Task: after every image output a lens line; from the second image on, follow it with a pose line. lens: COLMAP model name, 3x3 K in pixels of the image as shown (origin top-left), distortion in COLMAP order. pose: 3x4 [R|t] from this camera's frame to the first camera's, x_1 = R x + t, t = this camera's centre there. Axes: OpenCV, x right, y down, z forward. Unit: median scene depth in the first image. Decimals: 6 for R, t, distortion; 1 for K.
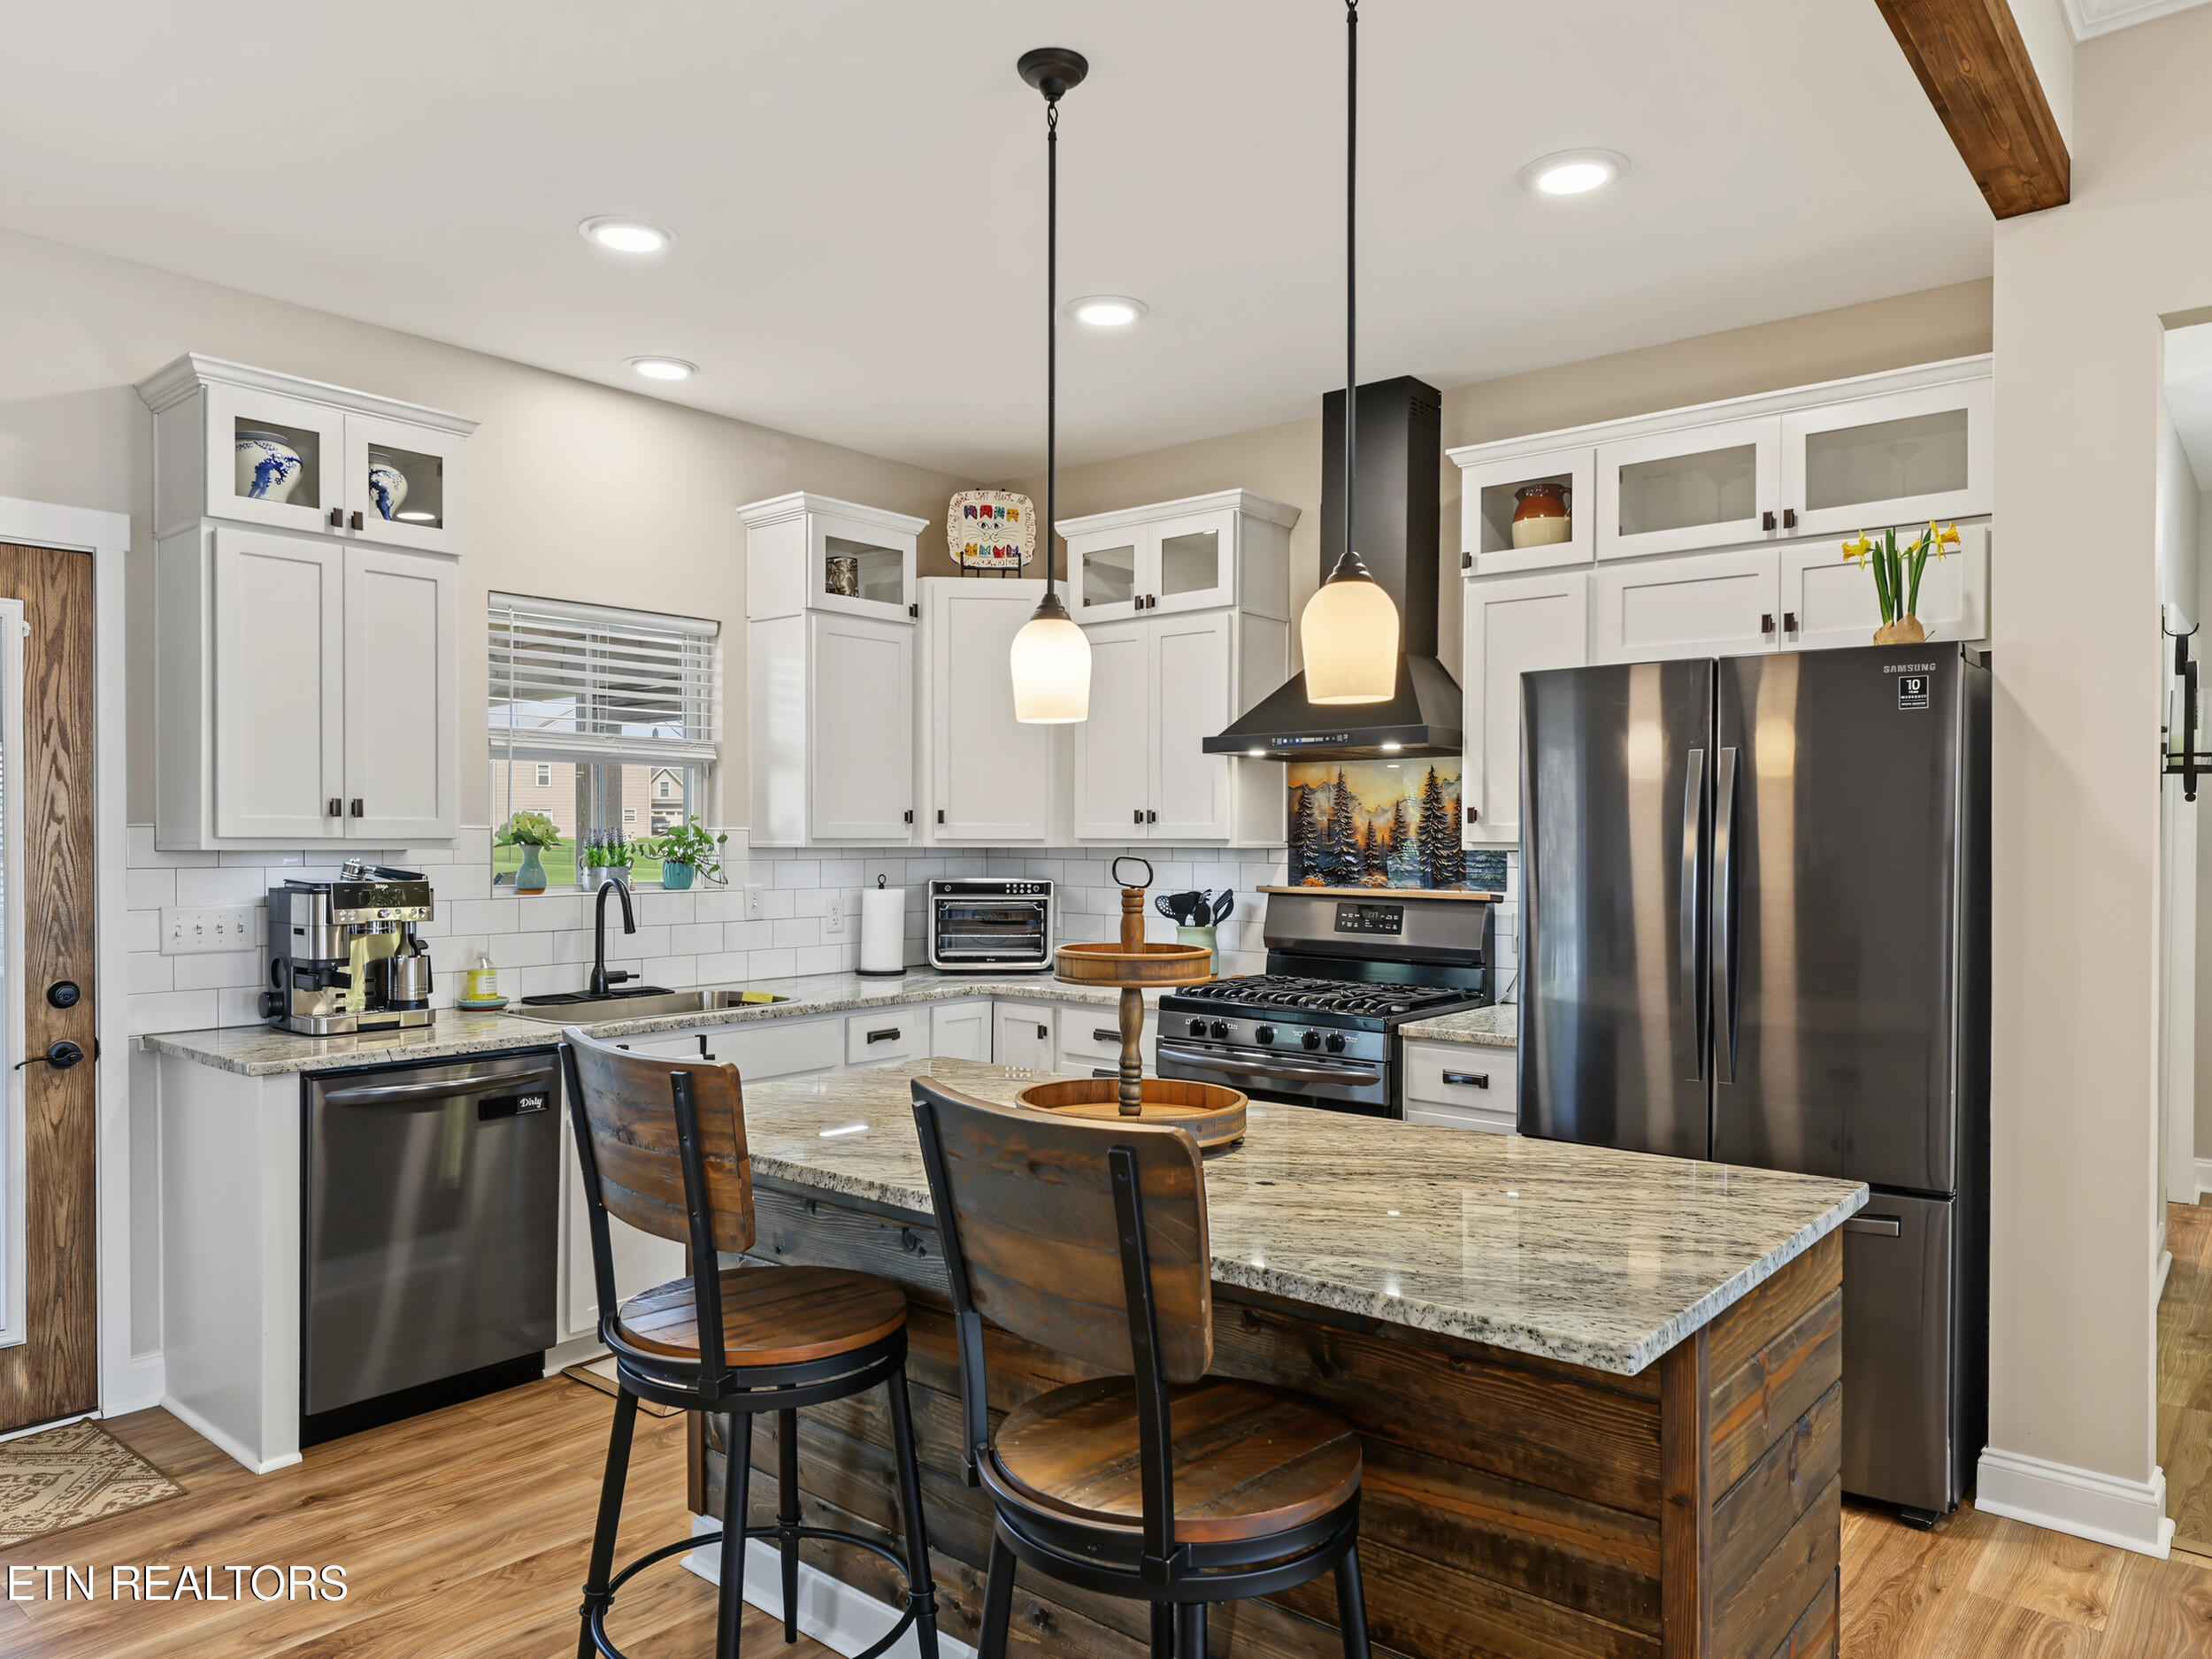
lens RADIAL K [[1463.7, 0, 1096.2], [0, 1463.7, 856.8], [0, 0, 1]] dist [0.008478, -0.005038]
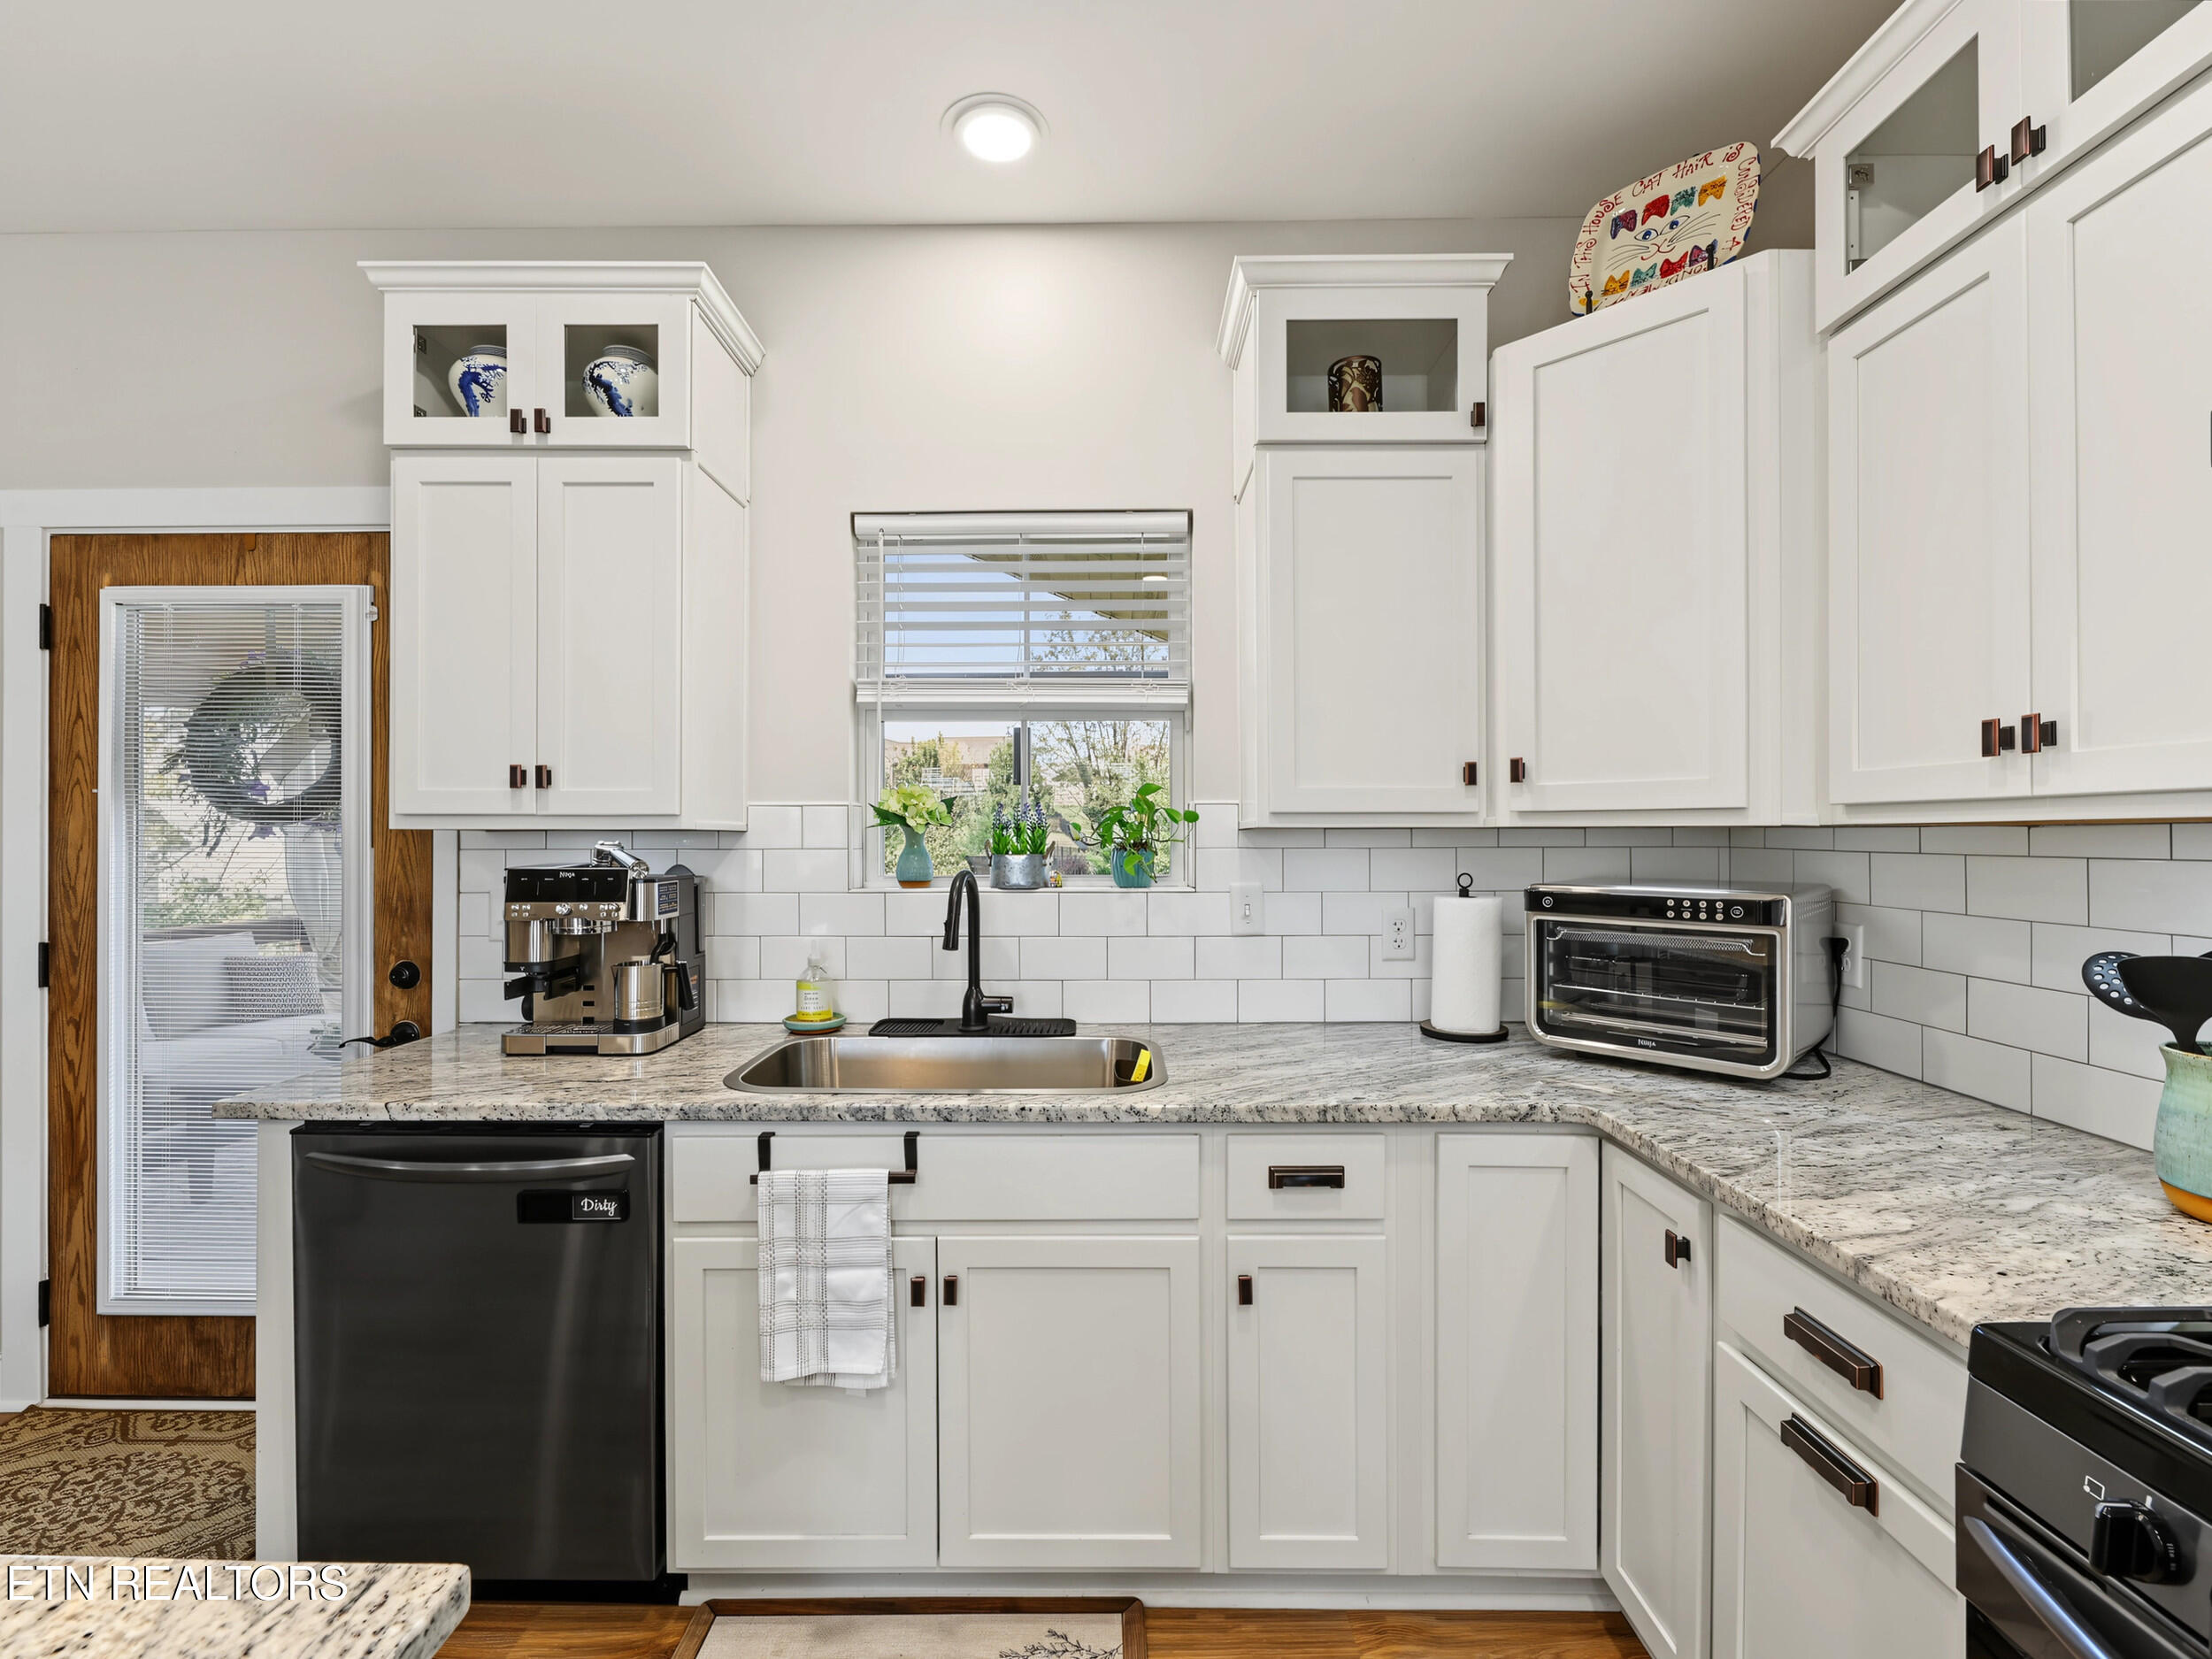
lens RADIAL K [[966.1, 0, 1096.9], [0, 966.1, 827.9], [0, 0, 1]] dist [-0.002391, 0.001581]
pose [[0.634703, -0.008675, -0.772708, 0.084176], [-0.006458, 0.999843, -0.016530, 0.001291], [0.772729, 0.015482, 0.634547, 0.763794]]
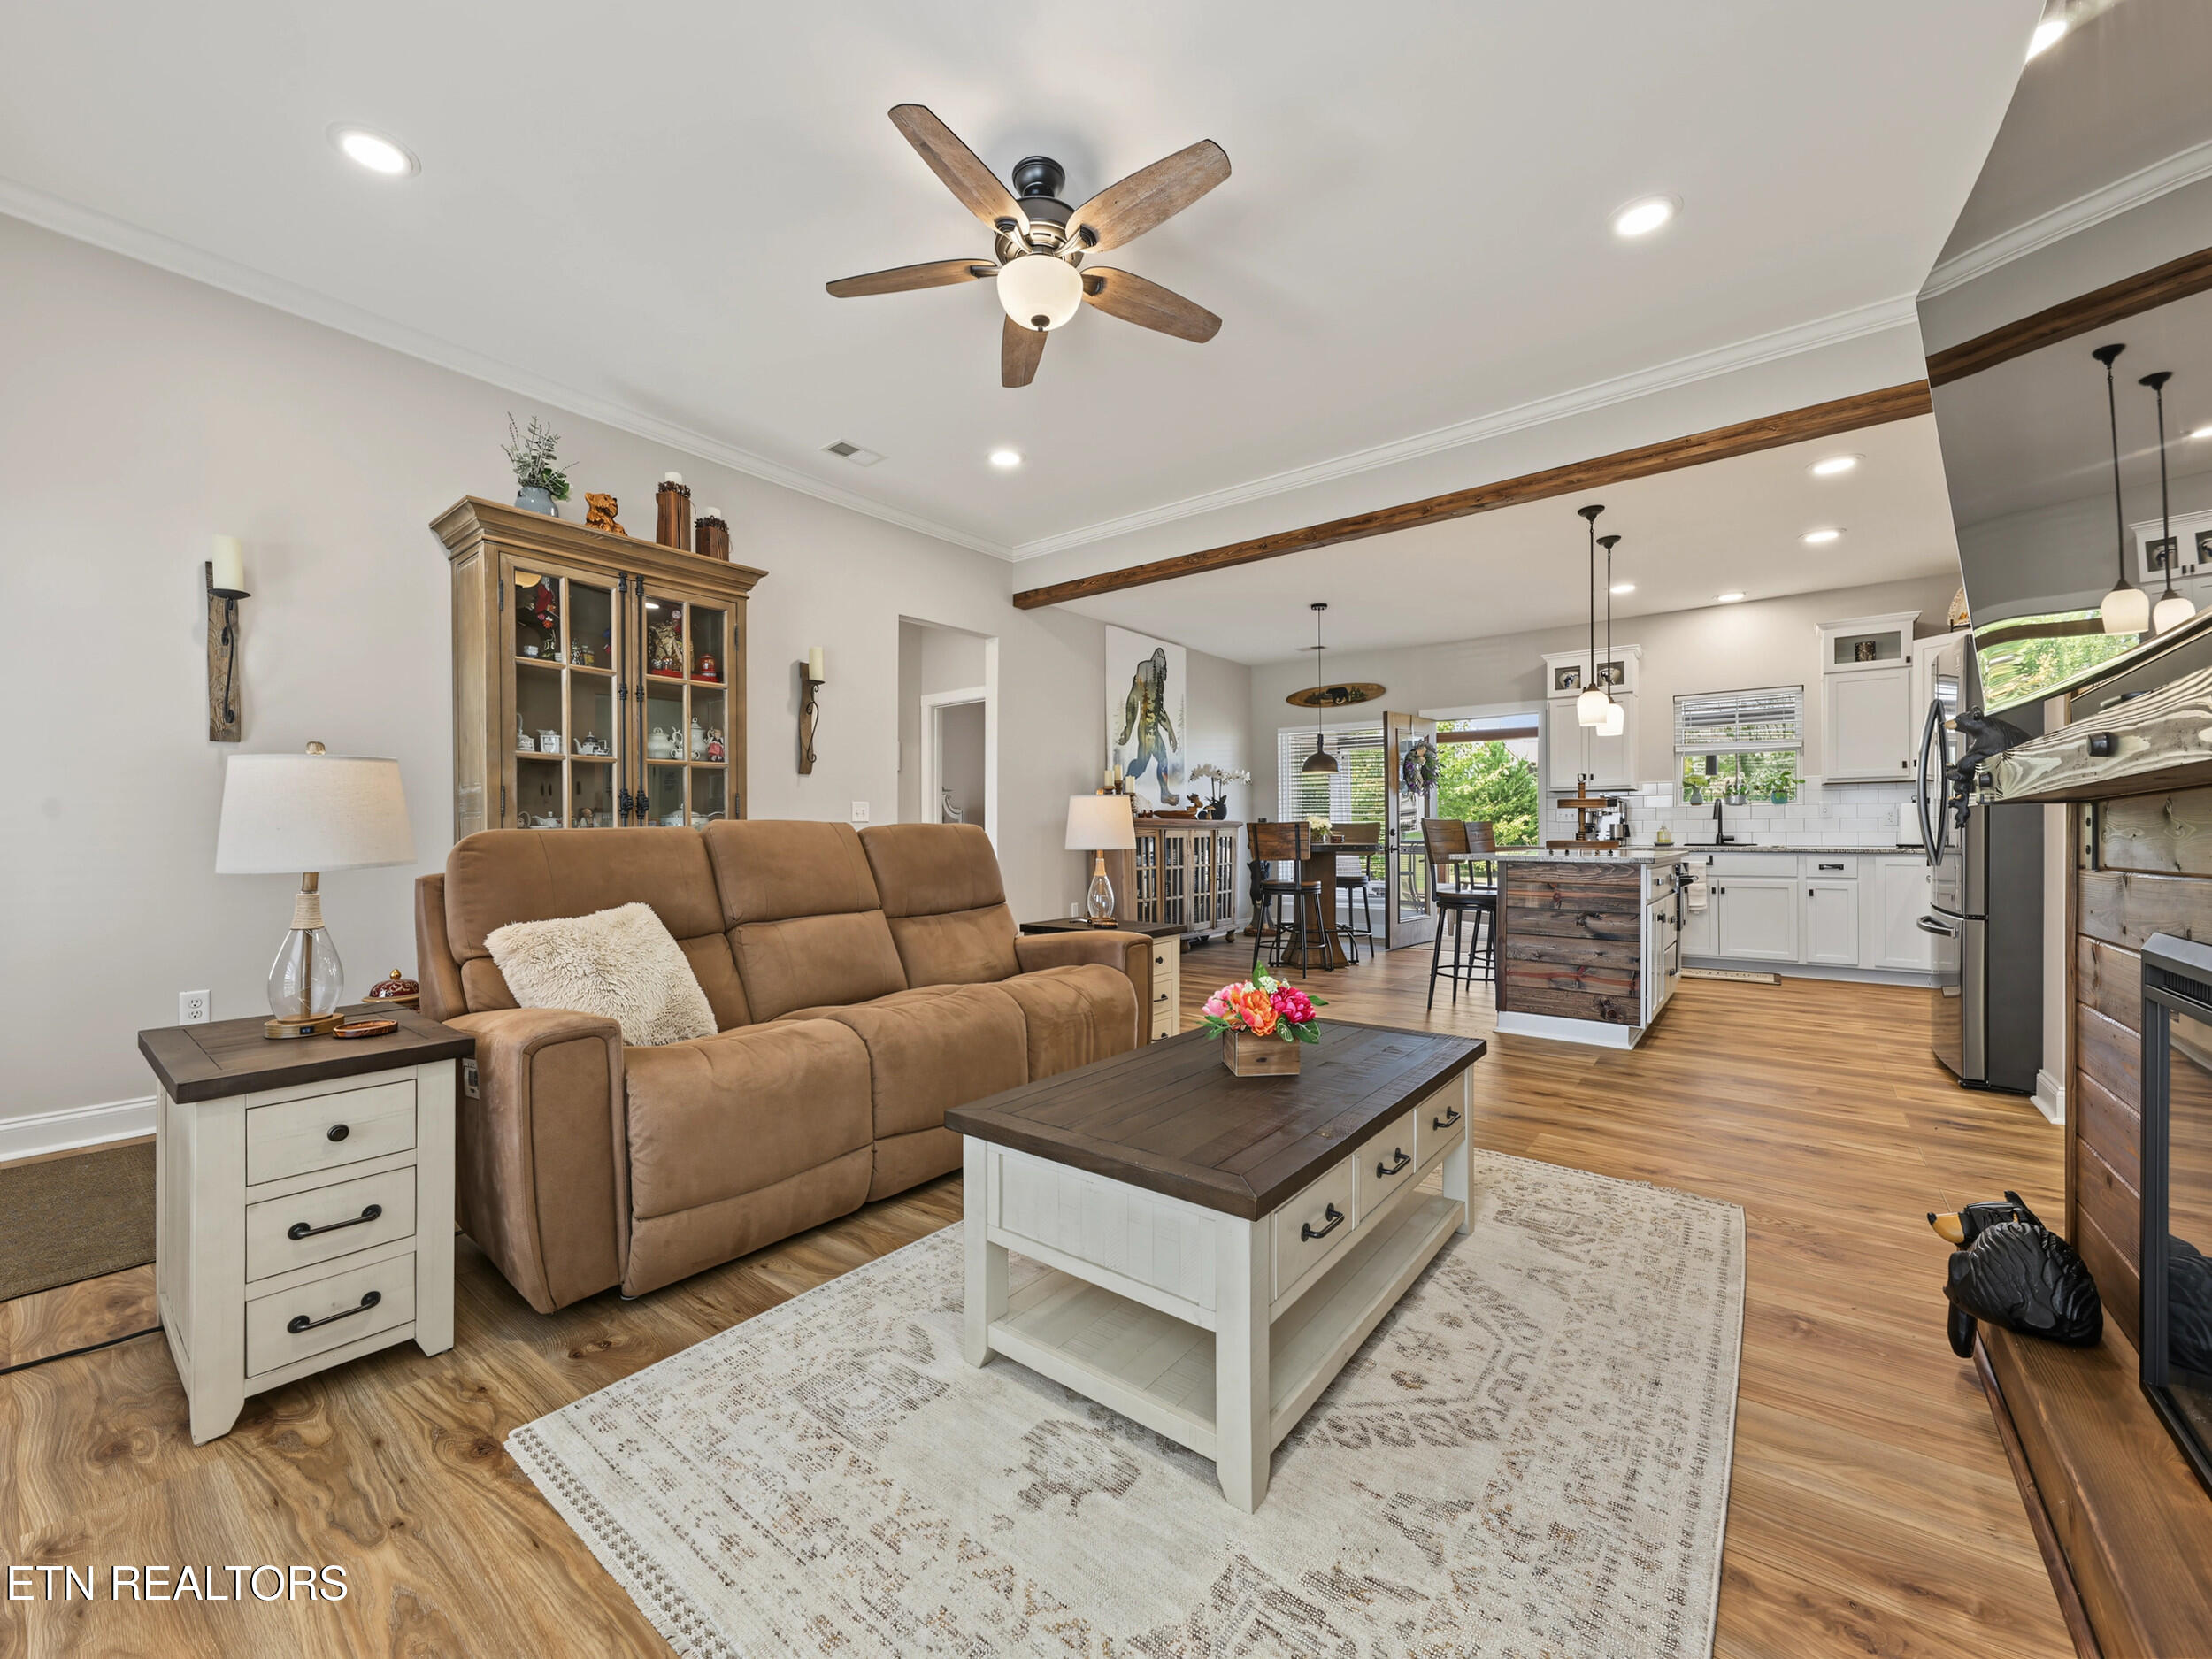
lens RADIAL K [[874.3, 0, 1110.1], [0, 874.3, 839.1], [0, 0, 1]] dist [0.004421, 0.000720]
pose [[0.050437, 0.006026, -0.998709, 1.173745], [-0.008791, 0.999946, 0.005590, 0.089016], [0.998689, 0.008498, 0.050487, -0.142911]]
